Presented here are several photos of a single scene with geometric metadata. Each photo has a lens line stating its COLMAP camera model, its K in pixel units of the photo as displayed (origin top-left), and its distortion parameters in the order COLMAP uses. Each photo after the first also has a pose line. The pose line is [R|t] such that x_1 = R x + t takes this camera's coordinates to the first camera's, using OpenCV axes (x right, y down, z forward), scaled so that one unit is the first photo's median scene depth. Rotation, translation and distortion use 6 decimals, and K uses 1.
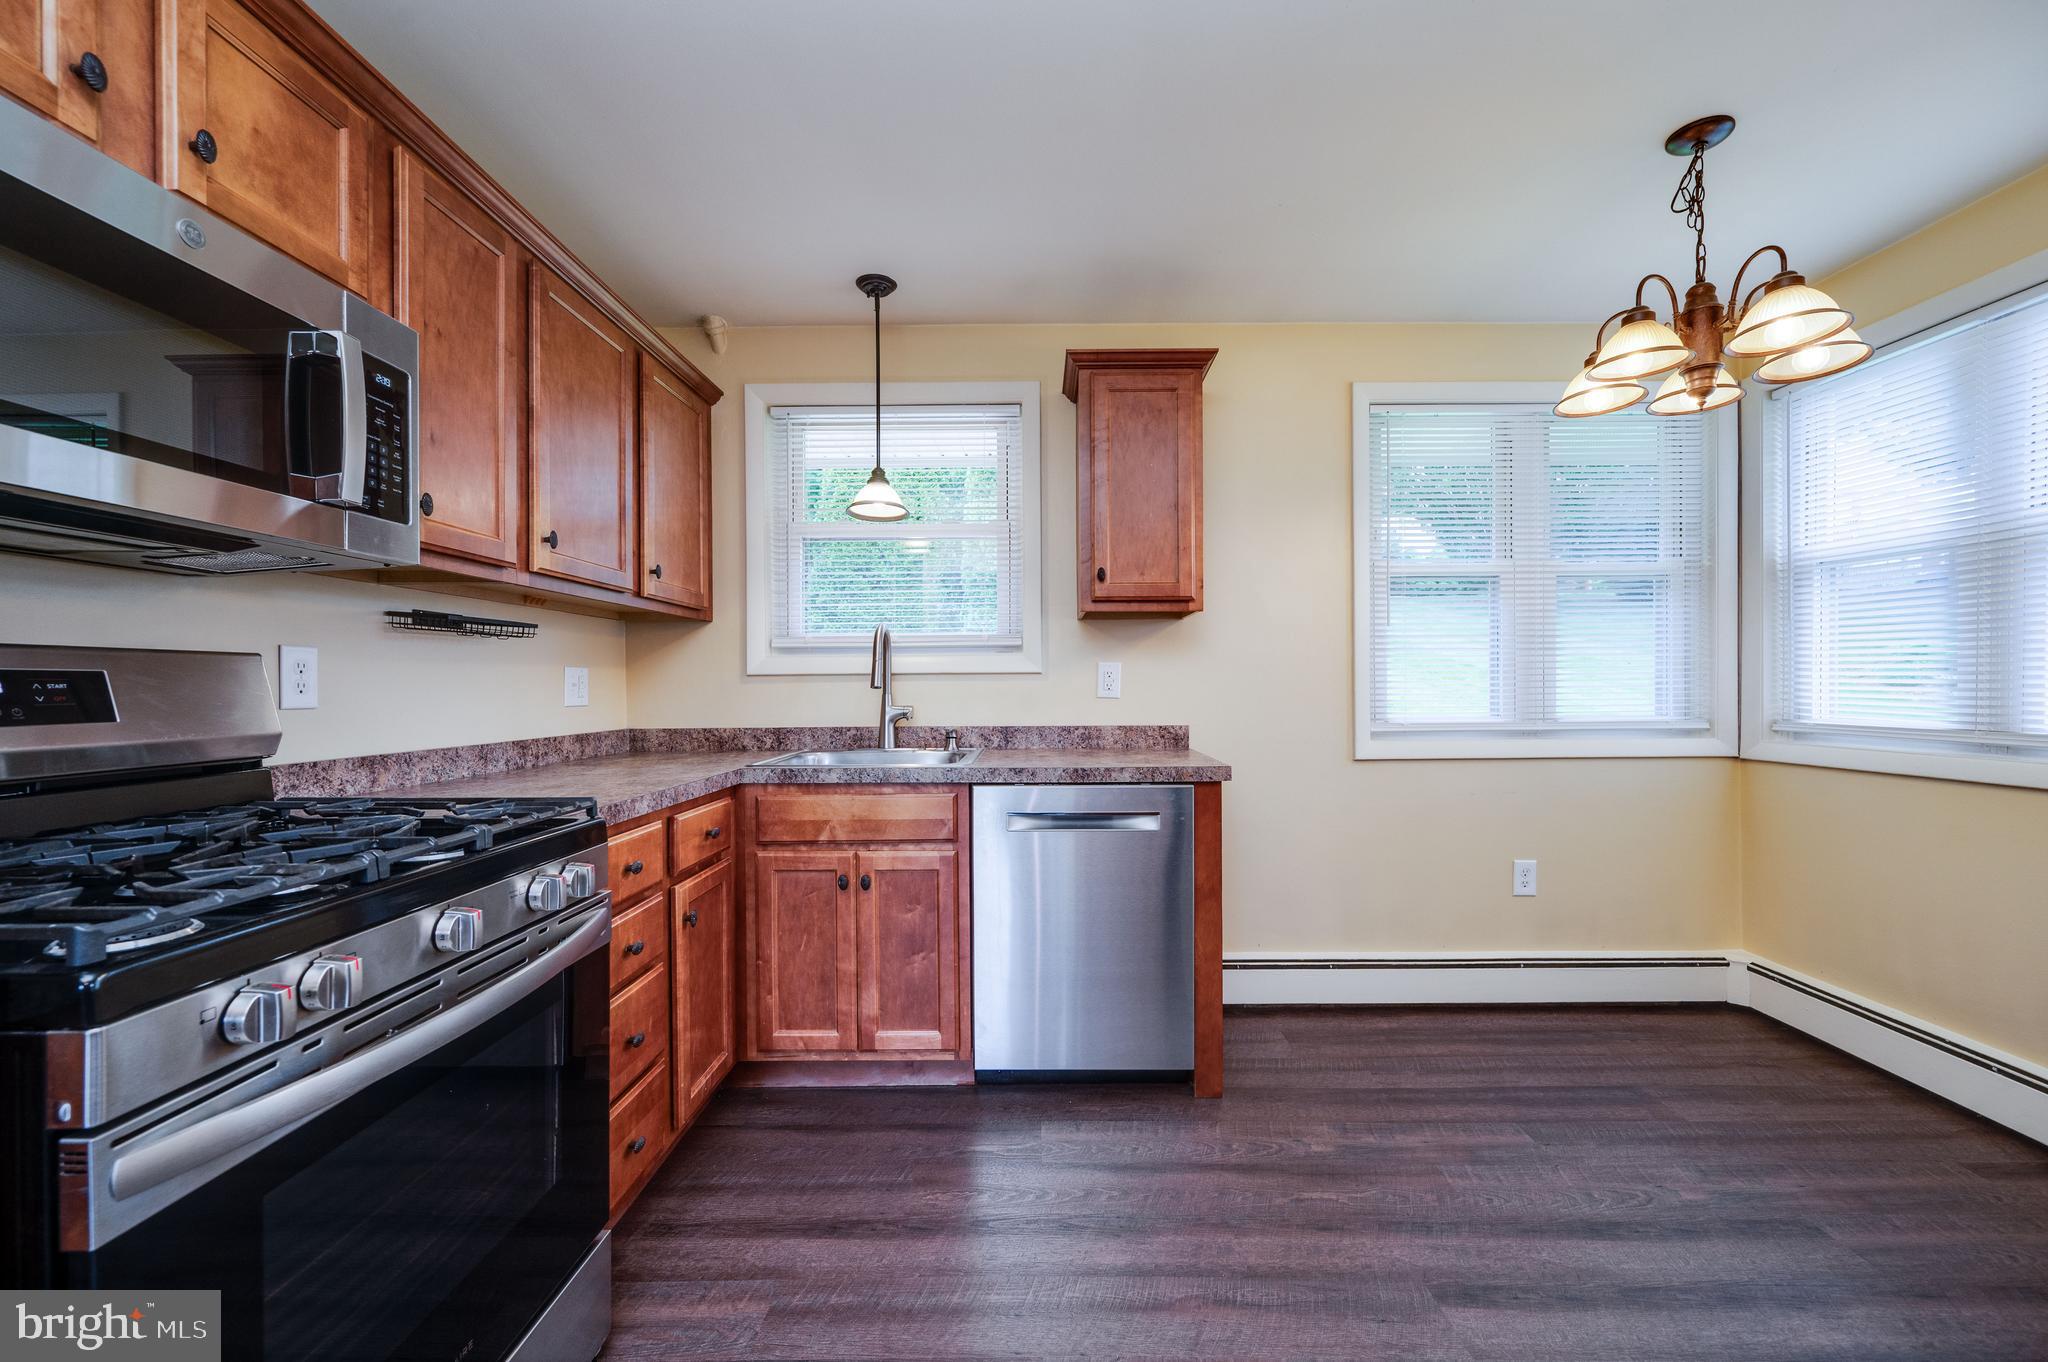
lens RADIAL K [[810.2, 0, 1048.4], [0, 810.2, 686.1], [0, 0, 1]] dist [-0.002011, -0.000210]
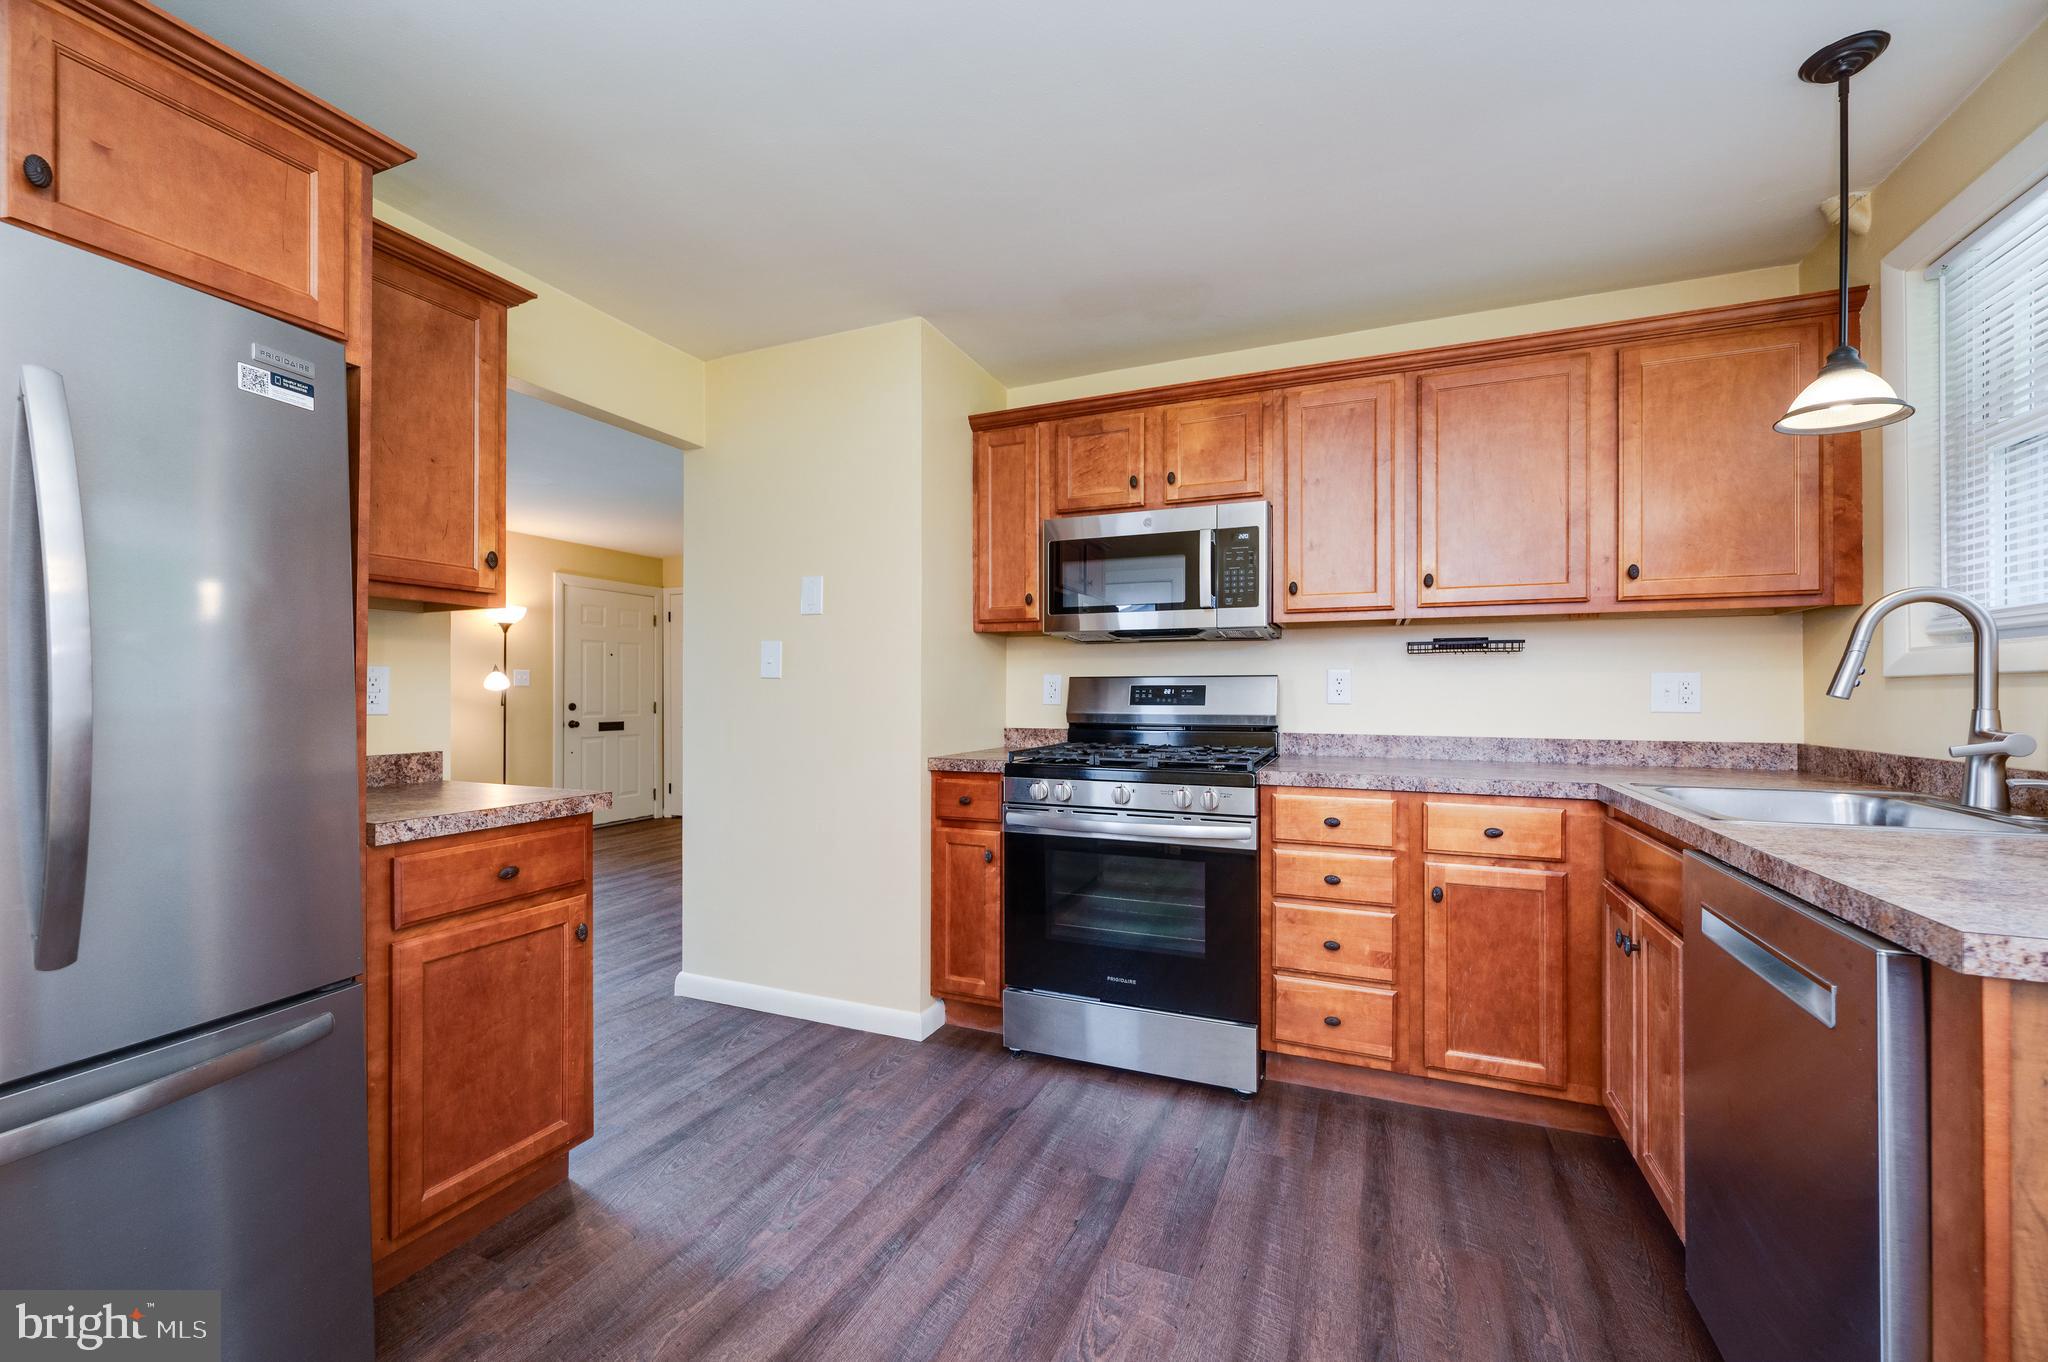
lens RADIAL K [[810.2, 0, 1023.7], [0, 810.2, 683.9], [0, 0, 1]] dist [-0.002011, -0.000210]
pose [[-0.393672, -0.003084, -0.919246, 0.656973], [-0.000469, 0.999995, -0.003154, -0.006646], [0.919251, -0.000811, -0.393671, 0.704649]]
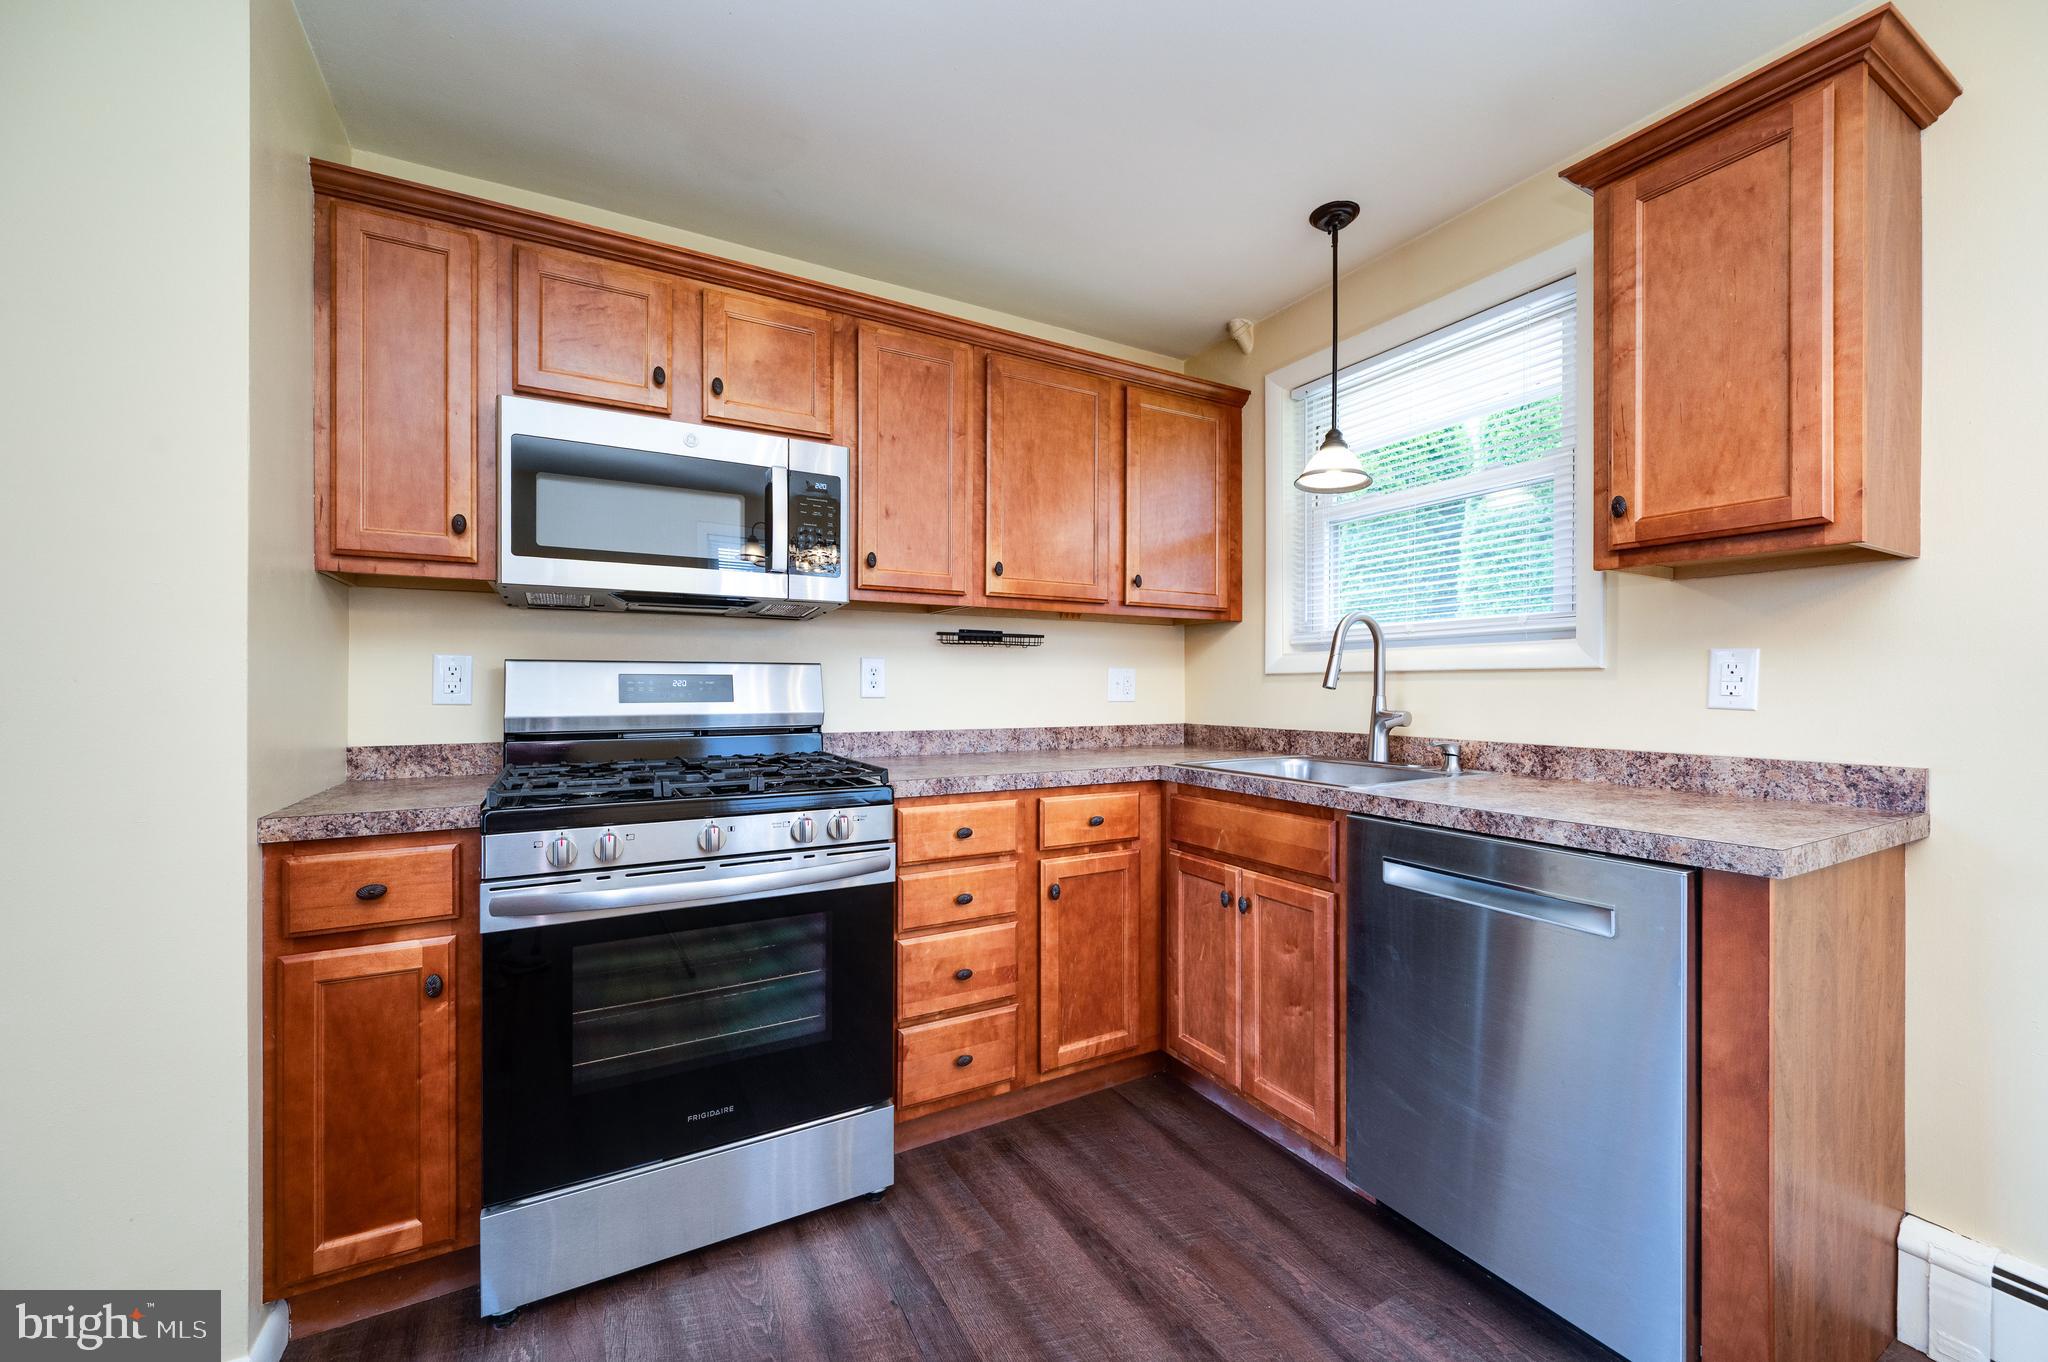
lens RADIAL K [[810.2, 0, 1022.6], [0, 810.2, 686.5], [0, 0, 1]] dist [-0.002011, -0.000210]
pose [[0.489171, 0.006908, -0.872161, 0.396617], [-0.005600, 0.999973, 0.004780, -0.002077], [0.872170, 0.002546, 0.489196, 0.317723]]
